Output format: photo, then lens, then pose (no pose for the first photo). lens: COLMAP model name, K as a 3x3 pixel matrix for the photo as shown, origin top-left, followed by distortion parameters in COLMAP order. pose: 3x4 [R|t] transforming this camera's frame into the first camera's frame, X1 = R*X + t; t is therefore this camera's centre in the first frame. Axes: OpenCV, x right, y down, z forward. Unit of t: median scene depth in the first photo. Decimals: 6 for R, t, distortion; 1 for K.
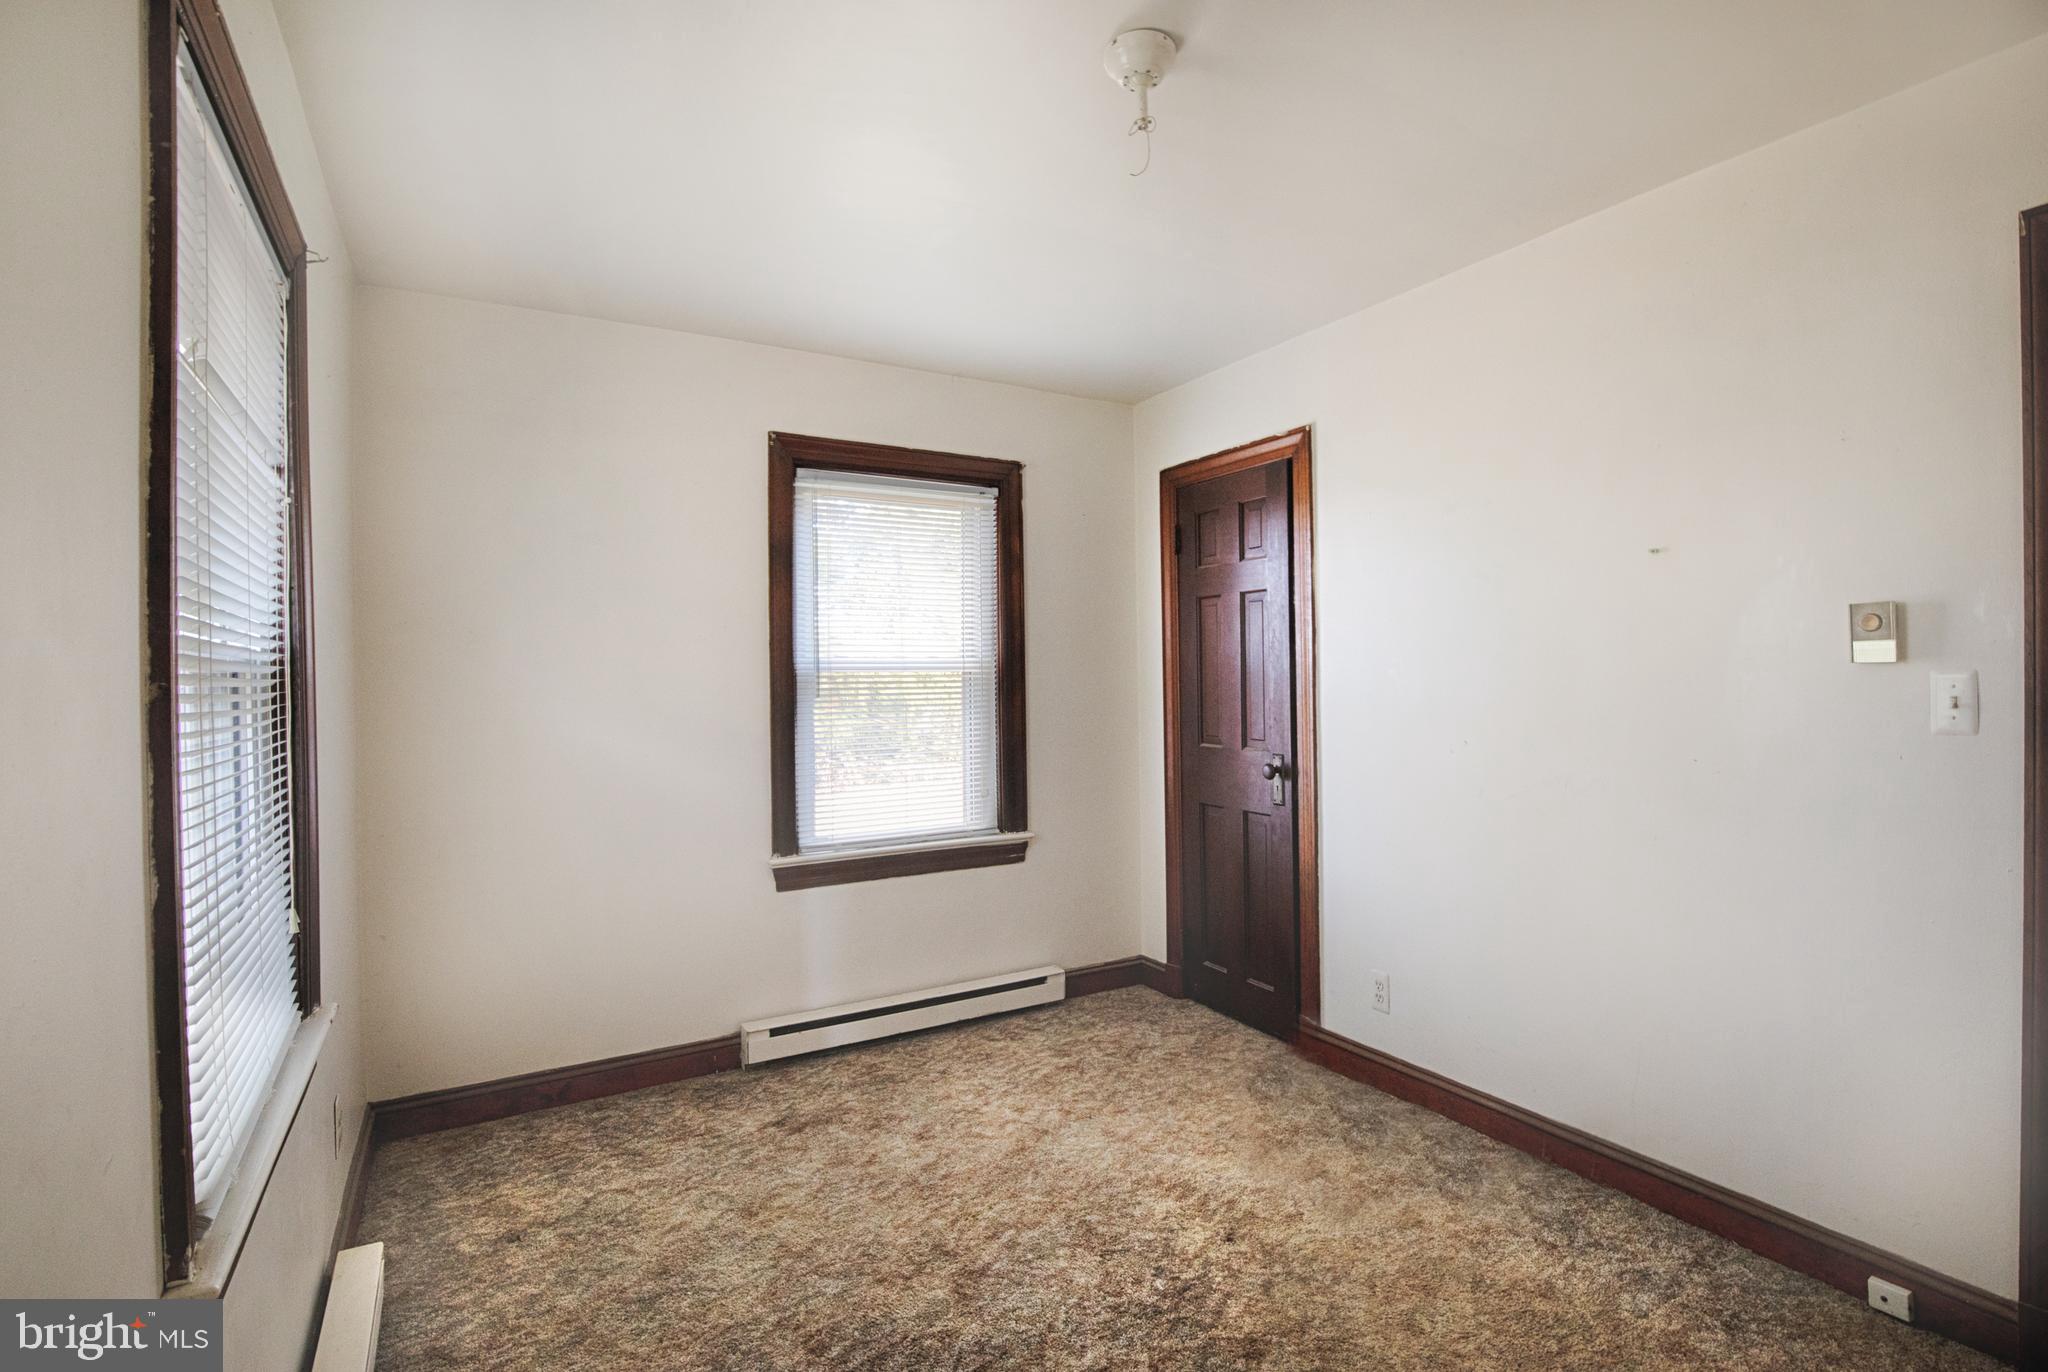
lens RADIAL K [[996.3, 0, 1028.1], [0, 996.3, 682.1], [0, 0, 1]] dist [-0.034175, 0.001863]
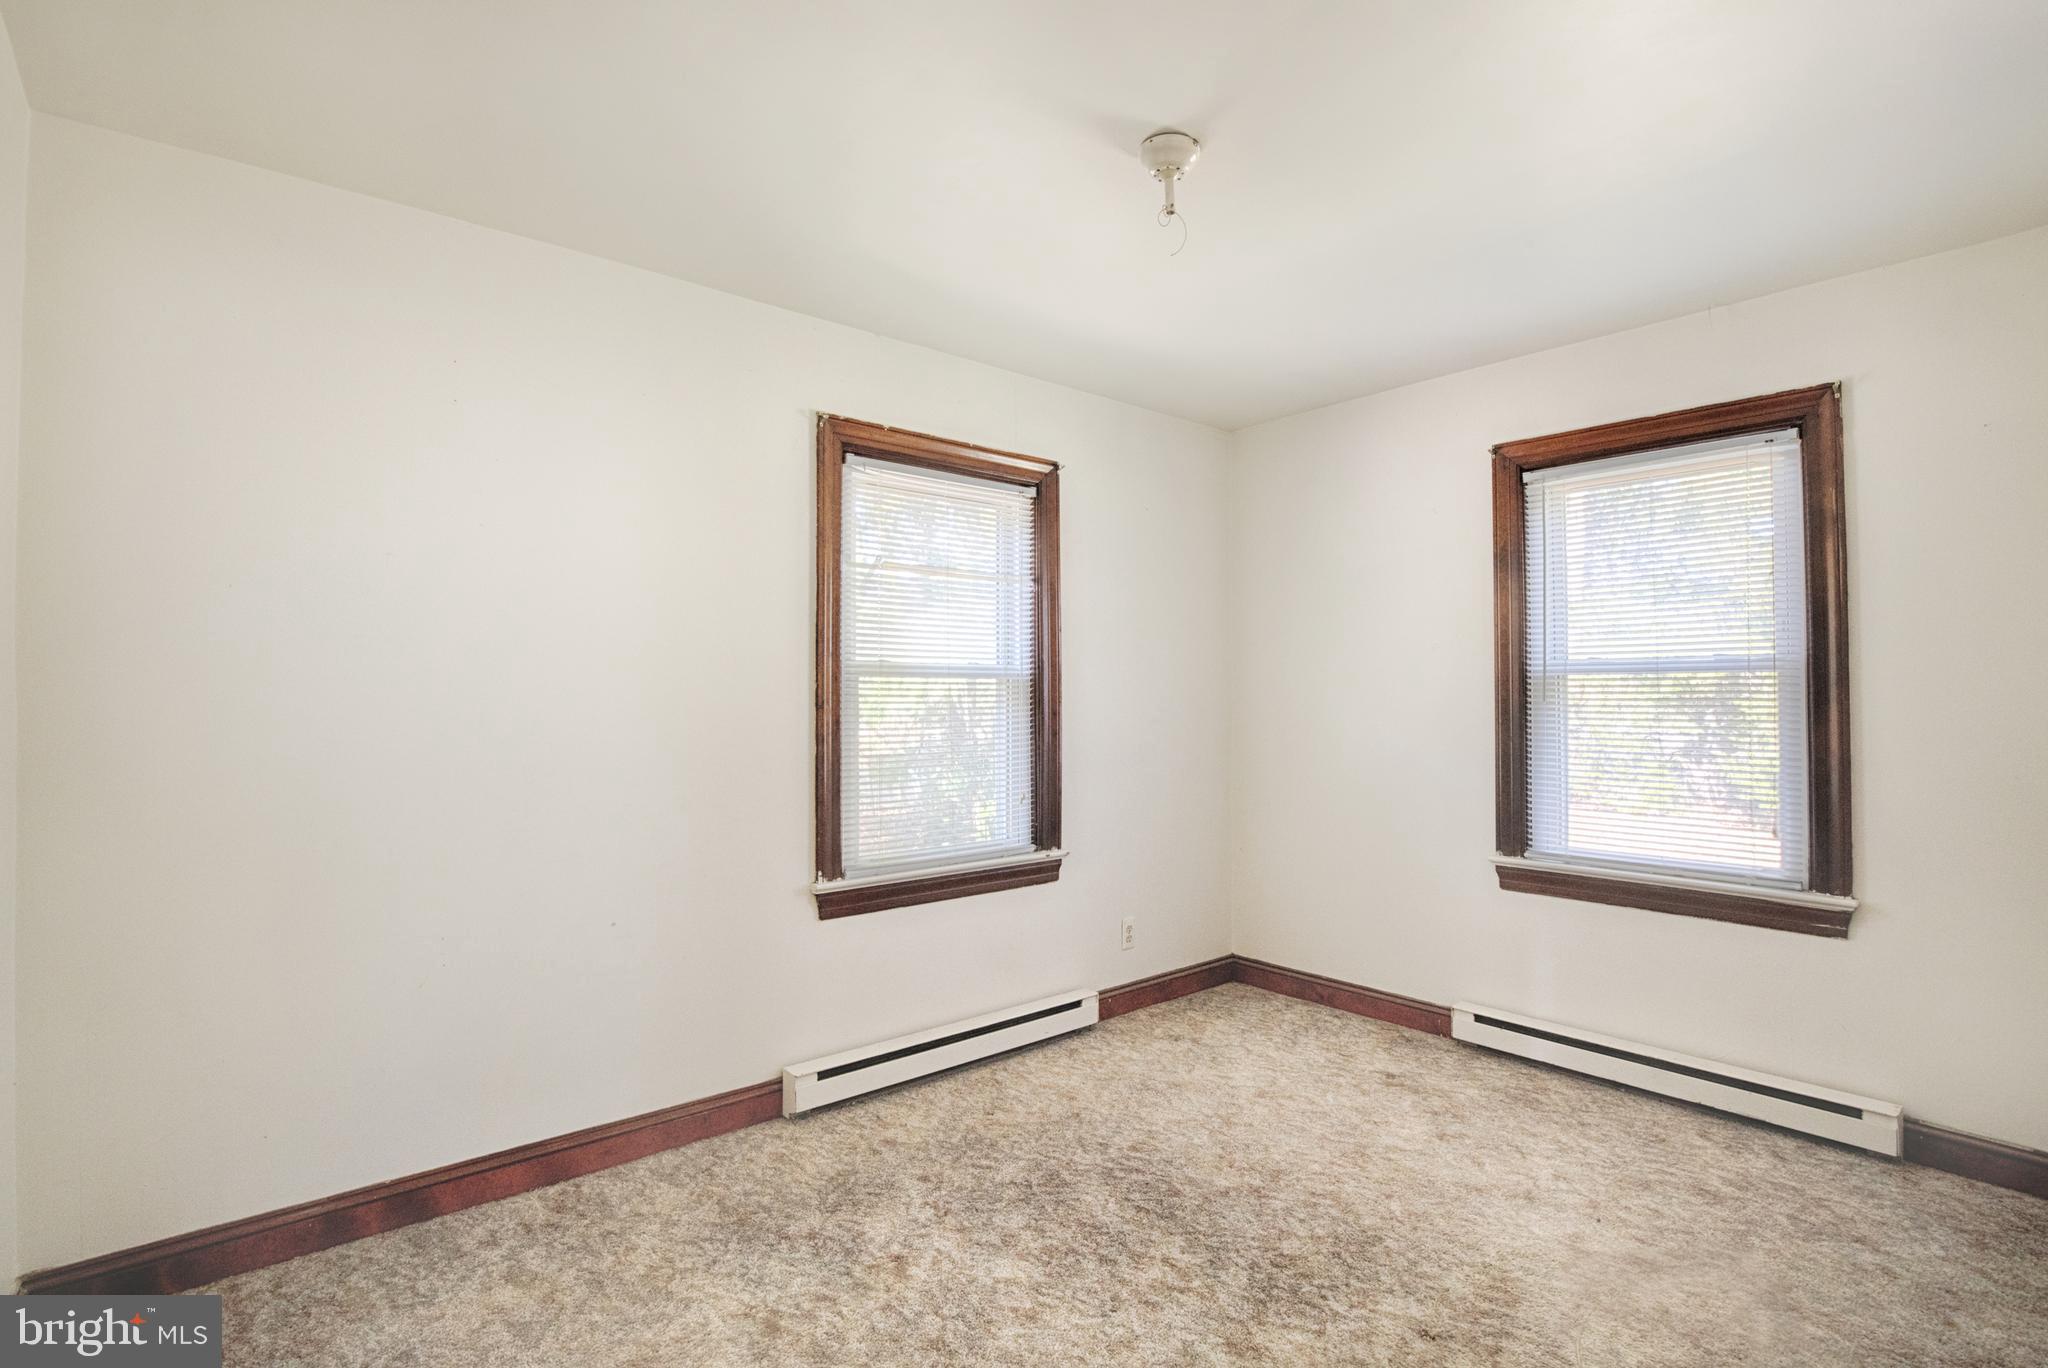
lens RADIAL K [[996.3, 0, 1028.1], [0, 996.3, 680.1], [0, 0, 1]] dist [-0.034175, 0.001863]
pose [[0.141384, 0.002152, -0.989952, 0.761694], [-0.003889, 0.999991, 0.001619, -0.005974], [0.989947, 0.003621, 0.141391, 0.403862]]
